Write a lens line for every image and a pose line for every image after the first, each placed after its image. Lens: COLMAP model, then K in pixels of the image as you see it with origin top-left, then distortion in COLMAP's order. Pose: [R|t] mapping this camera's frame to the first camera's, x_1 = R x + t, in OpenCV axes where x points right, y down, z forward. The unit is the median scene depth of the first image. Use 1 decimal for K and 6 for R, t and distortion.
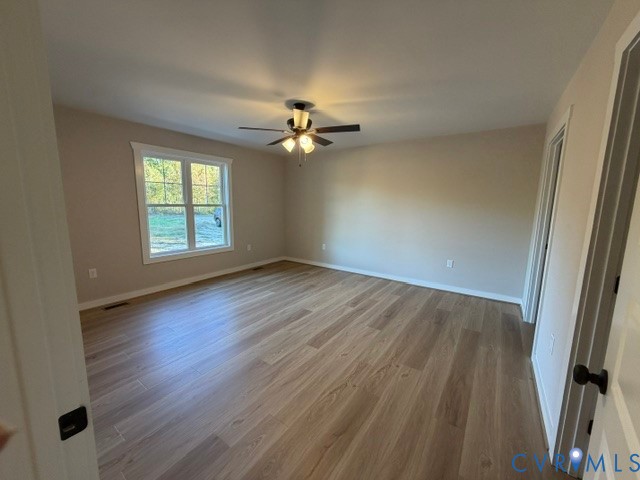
lens RADIAL K [[255.2, 0, 317.7], [0, 255.2, 239.7], [0, 0, 1]] dist [0.000332, -0.000045]
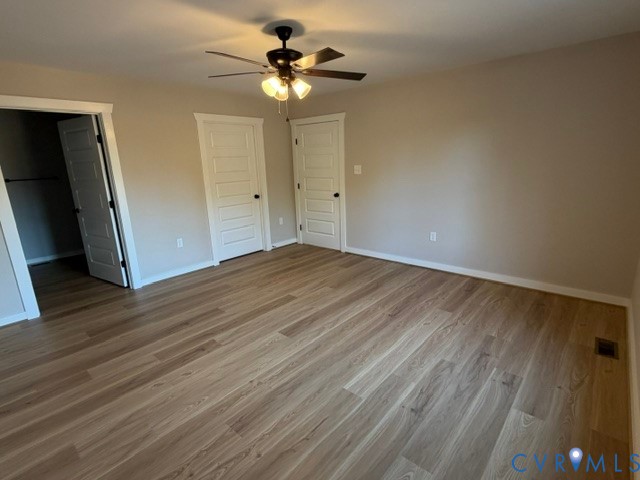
lens RADIAL K [[312.2, 0, 318.9], [0, 312.2, 240.5], [0, 0, 1]] dist [0.000782, -0.000135]
pose [[-0.994074, -0.005515, 0.108562, -0.238664], [0.037055, 0.921699, 0.386132, -0.293264], [-0.102191, 0.387866, -0.916033, 1.810950]]
